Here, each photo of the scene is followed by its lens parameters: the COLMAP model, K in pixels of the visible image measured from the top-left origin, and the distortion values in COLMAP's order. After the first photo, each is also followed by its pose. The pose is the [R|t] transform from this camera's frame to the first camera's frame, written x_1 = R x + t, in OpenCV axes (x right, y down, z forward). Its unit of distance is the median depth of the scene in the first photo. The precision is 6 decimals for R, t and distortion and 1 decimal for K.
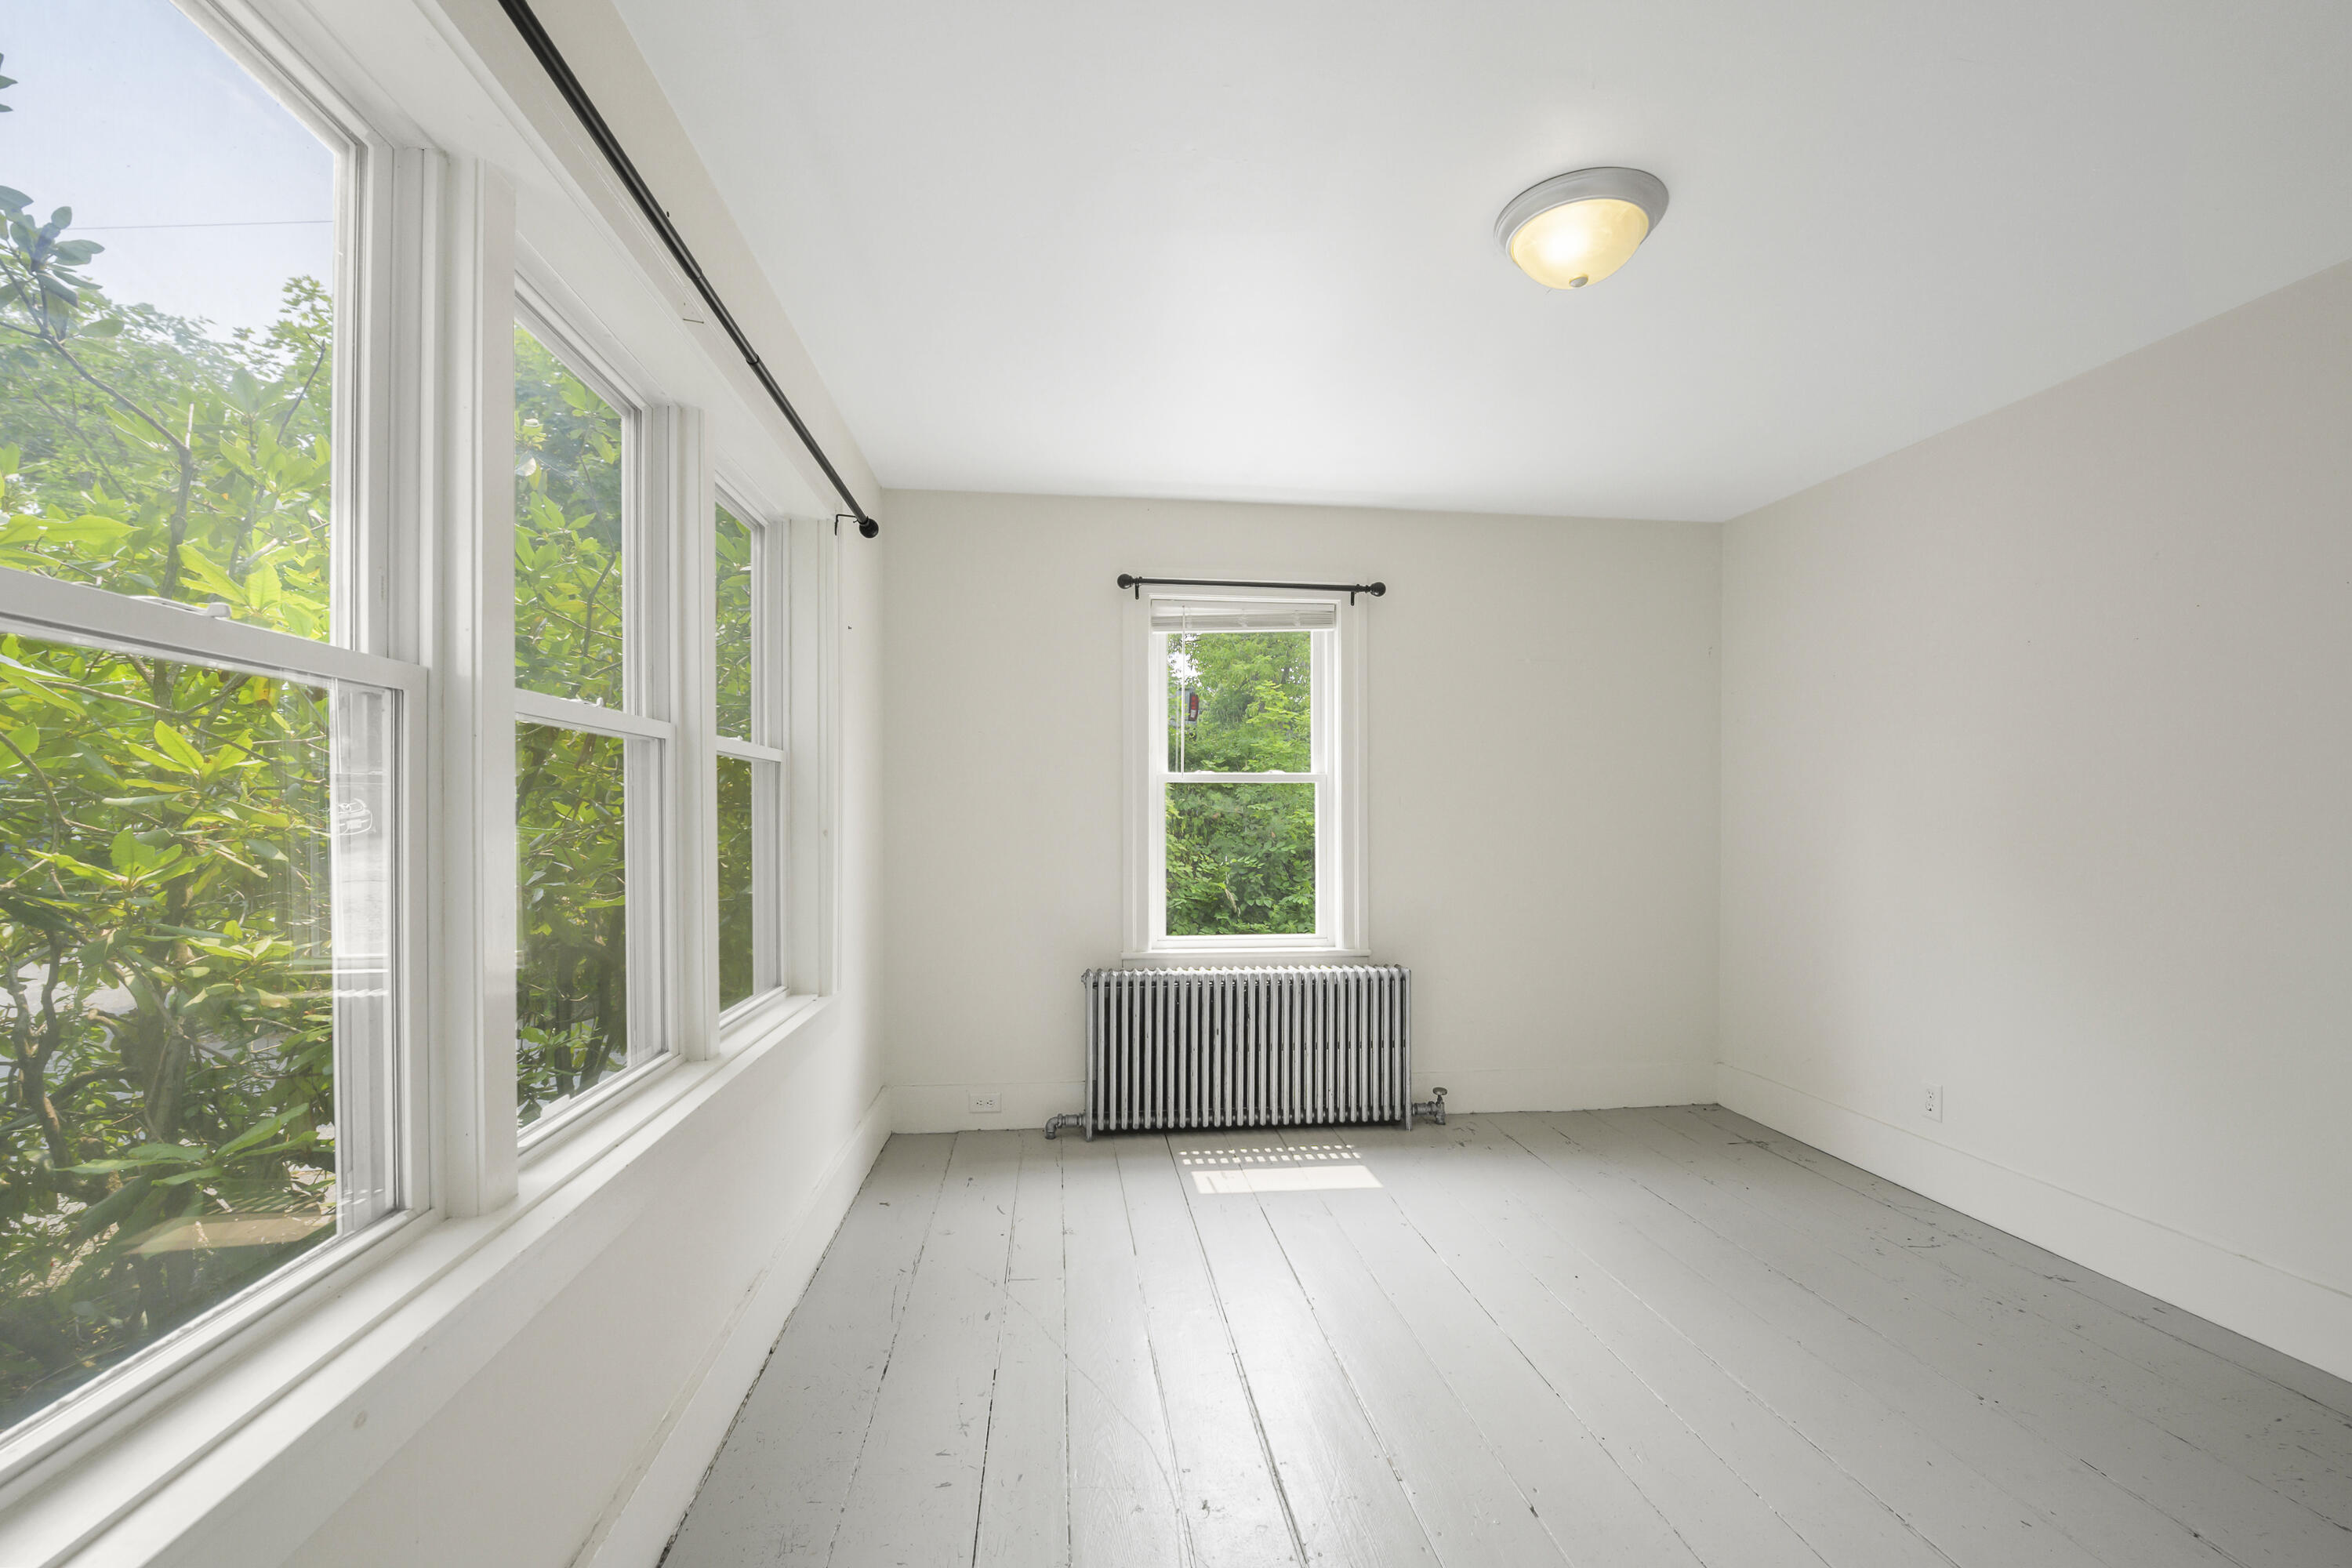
lens RADIAL K [[961.0, 0, 1174.7], [0, 961.0, 807.4], [0, 0, 1]] dist [0.001954, 0.000026]
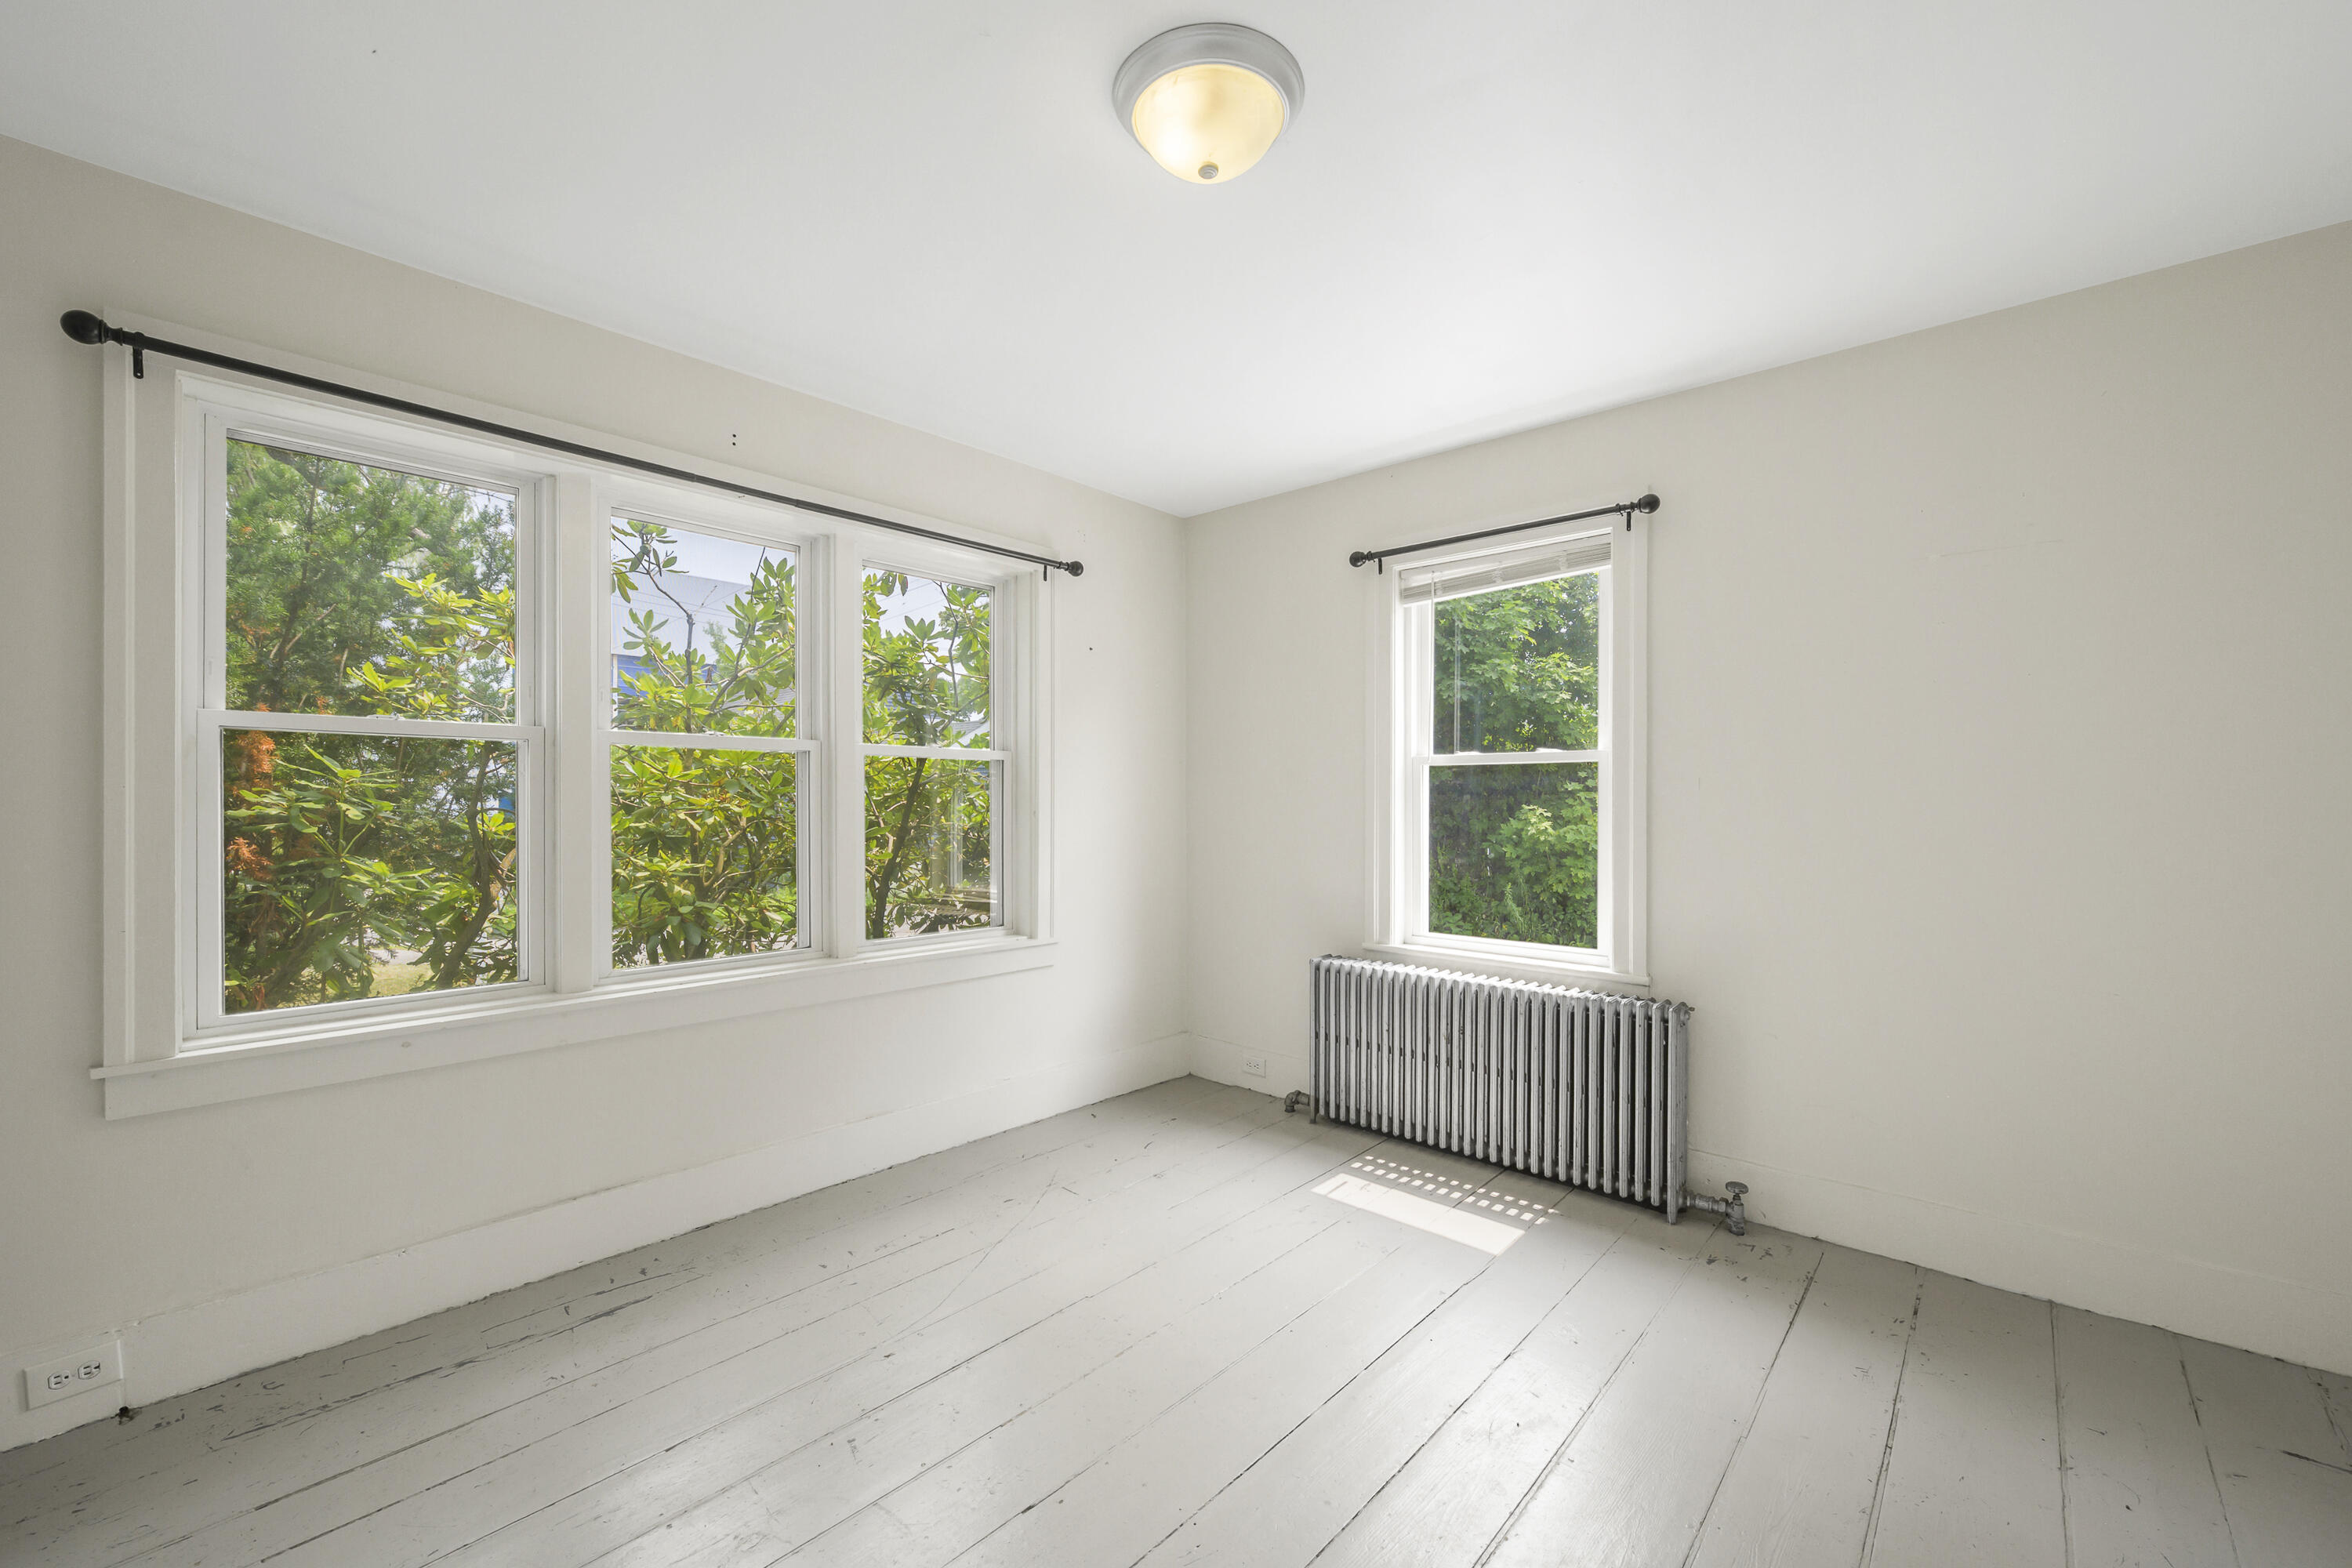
lens RADIAL K [[948.6, 0, 1169.6], [0, 948.6, 817.4], [0, 0, 1]] dist [-0.001308, -0.000244]
pose [[0.654686, 0.014279, -0.755766, 0.539740], [0.000300, 0.999817, 0.019150, 0.006128], [0.755901, -0.012763, 0.654562, 0.226414]]
